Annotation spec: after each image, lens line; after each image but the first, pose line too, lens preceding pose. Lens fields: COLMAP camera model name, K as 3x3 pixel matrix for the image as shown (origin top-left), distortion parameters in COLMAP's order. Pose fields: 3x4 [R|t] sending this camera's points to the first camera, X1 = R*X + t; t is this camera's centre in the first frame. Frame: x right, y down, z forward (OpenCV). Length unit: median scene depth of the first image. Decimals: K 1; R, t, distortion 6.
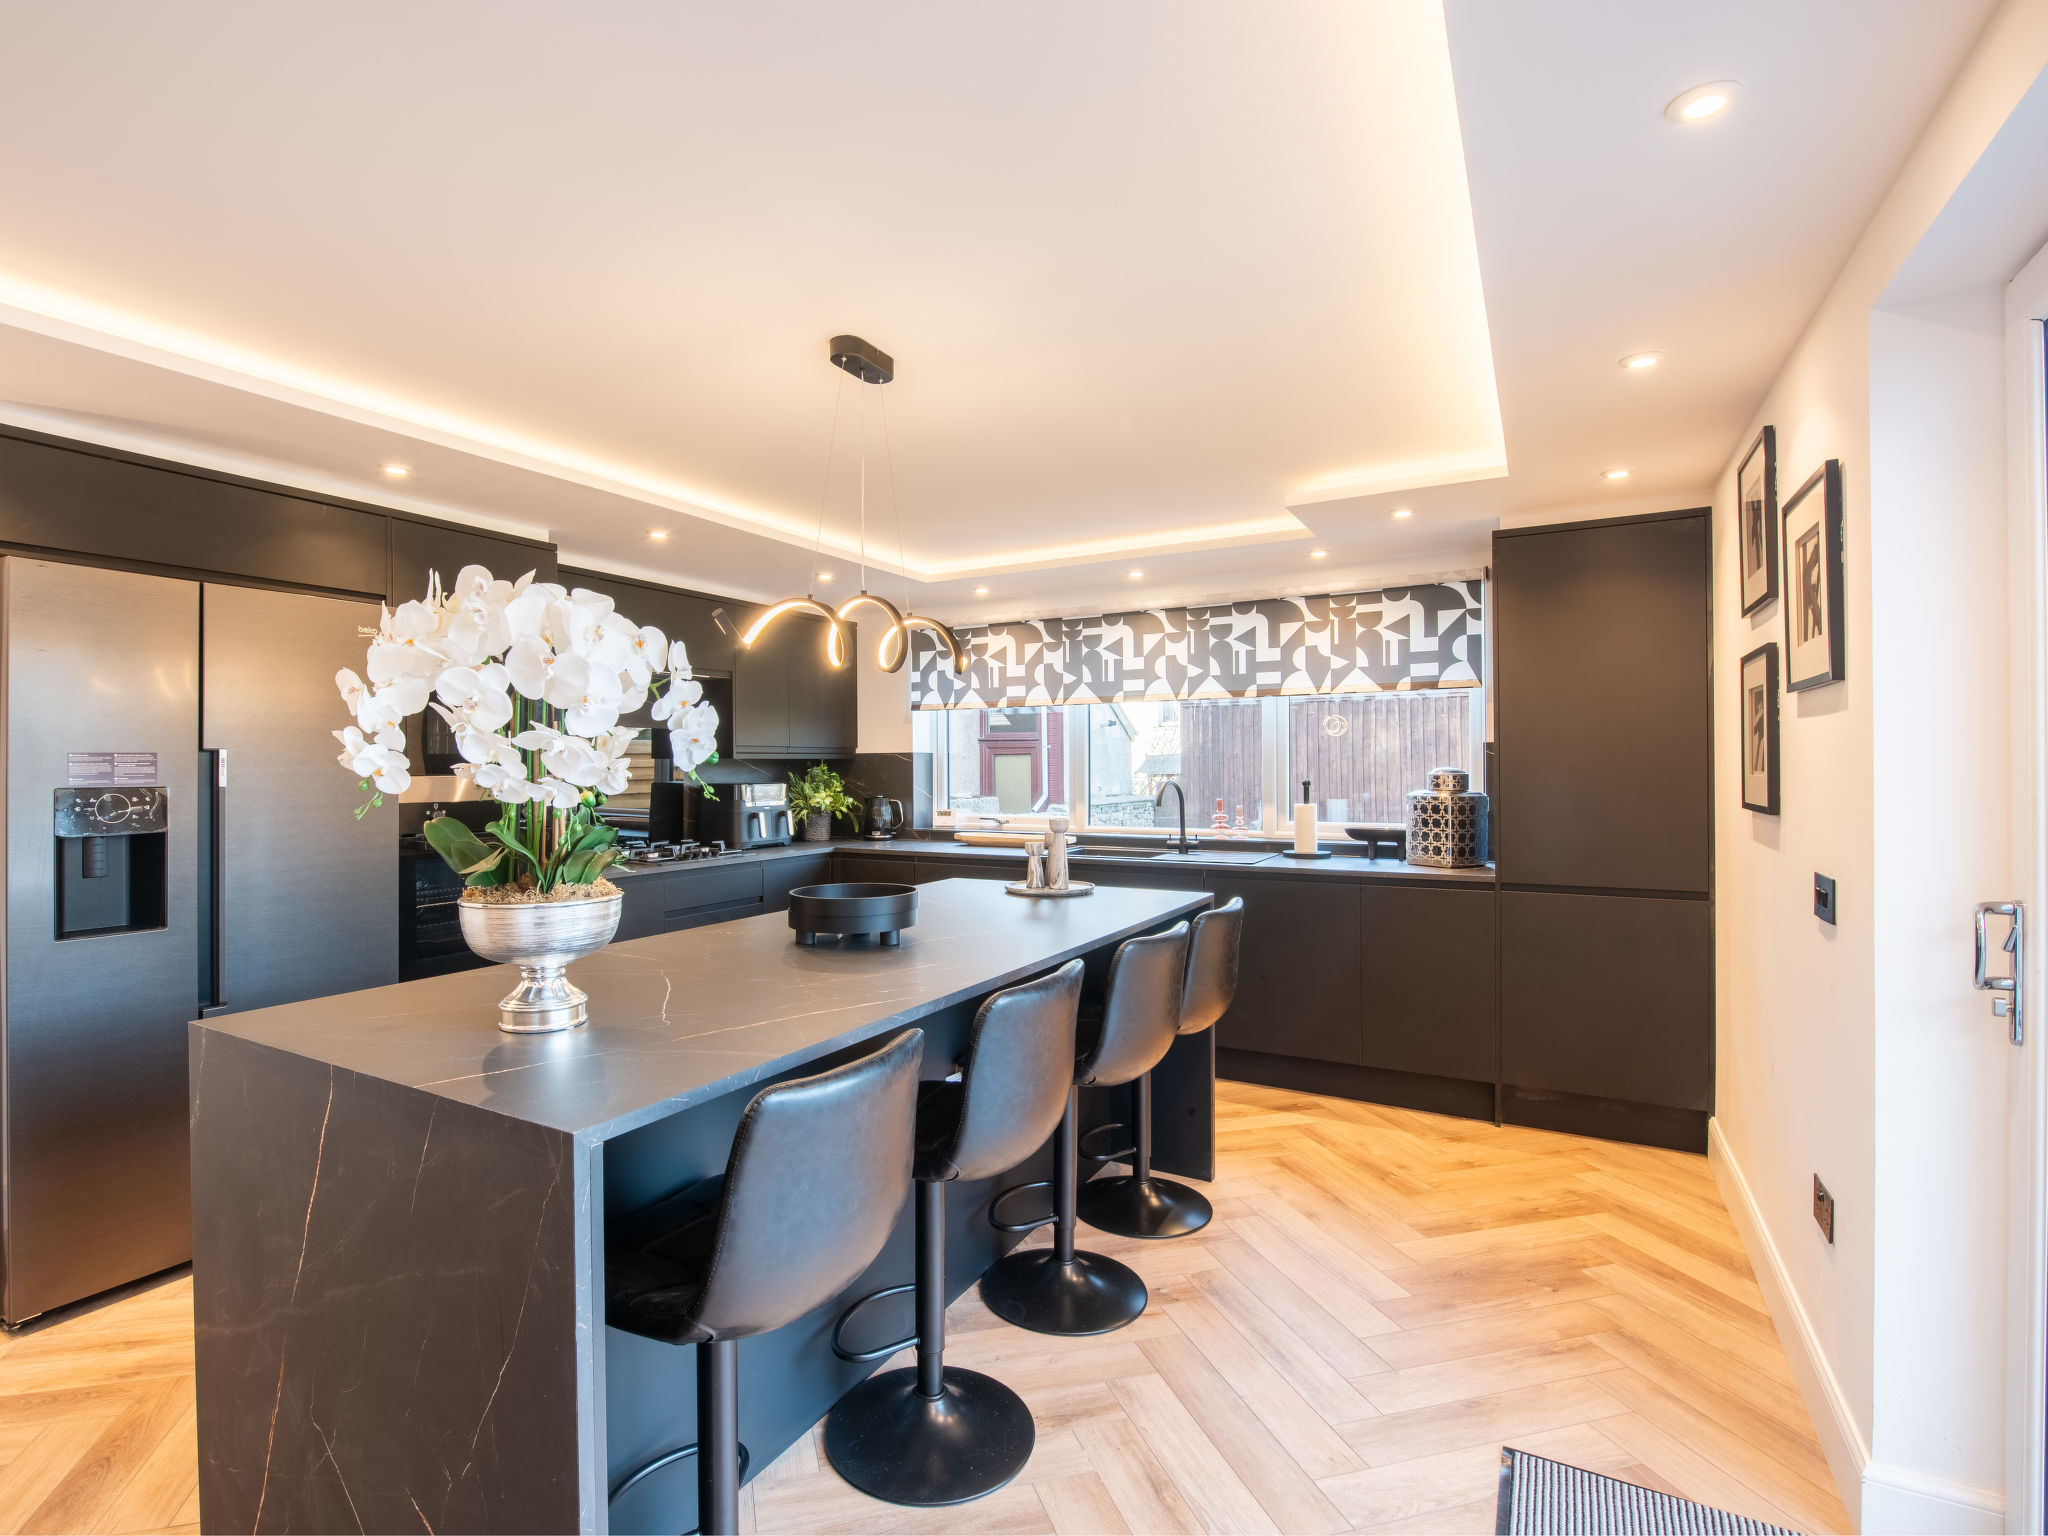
lens RADIAL K [[1012.5, 0, 938.3], [0, 1012.5, 751.9], [0, 0, 1]] dist [-0.008459, -0.004370]
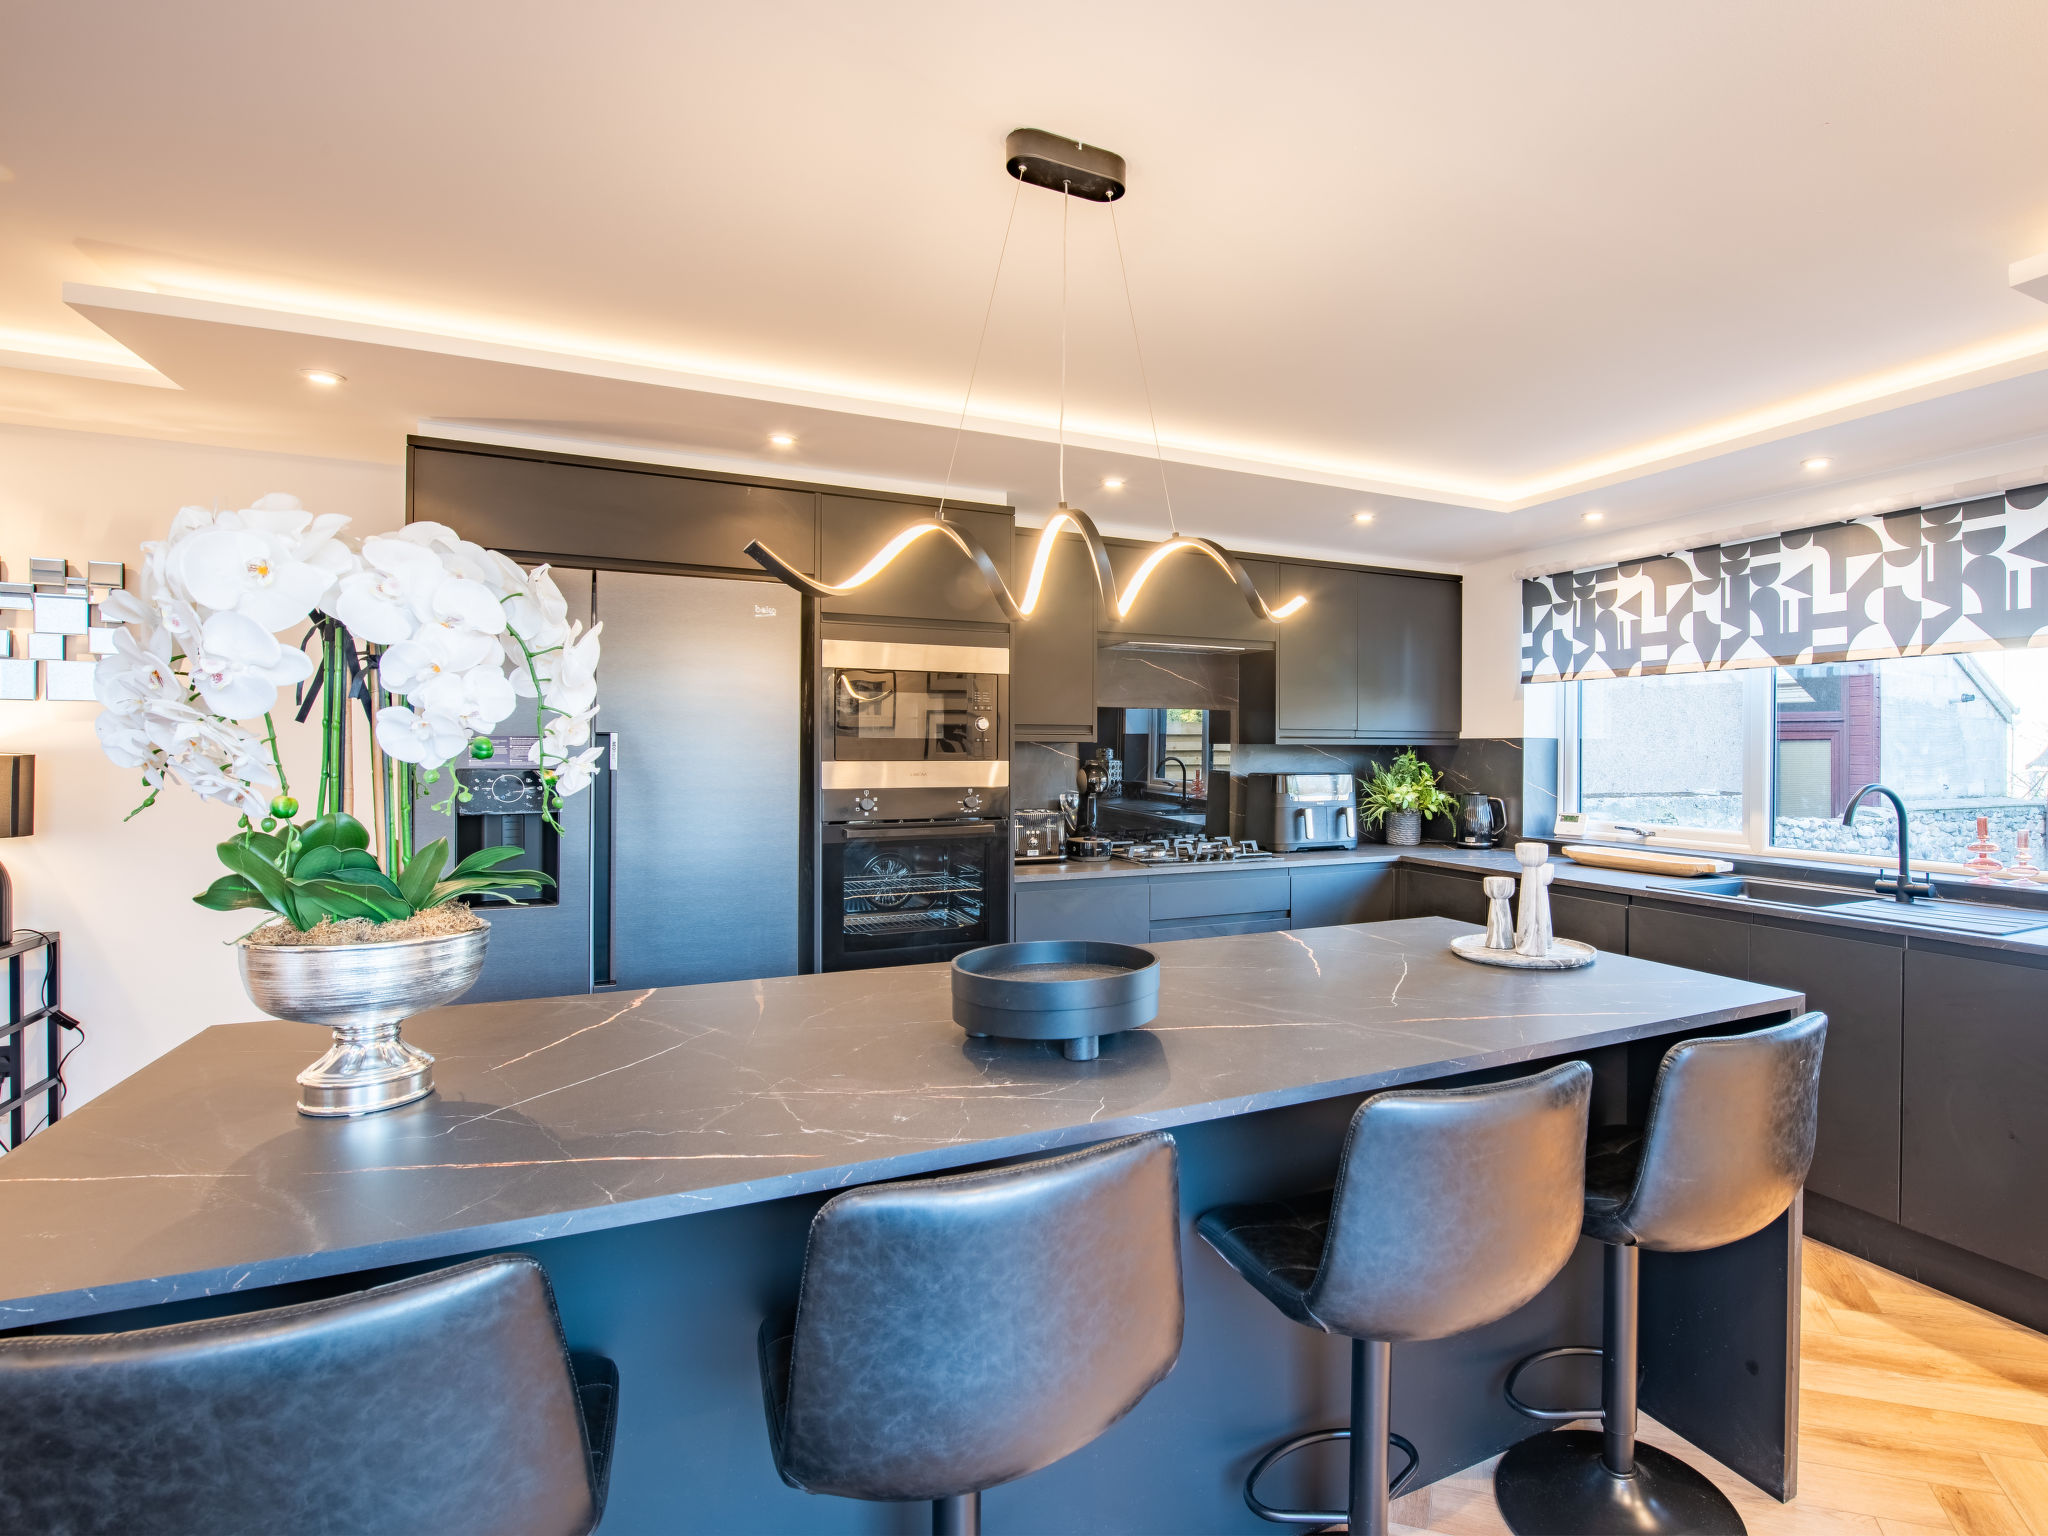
lens RADIAL K [[1034.8, 0, 1175.3], [0, 1034.8, 759.6], [0, 0, 1]] dist [-0.011096, -0.000216]
pose [[0.859594, 0.014845, -0.510762, 0.165253], [-0.002786, 0.999699, 0.024367, -0.001533], [0.510970, -0.019523, 0.859377, 0.204001]]
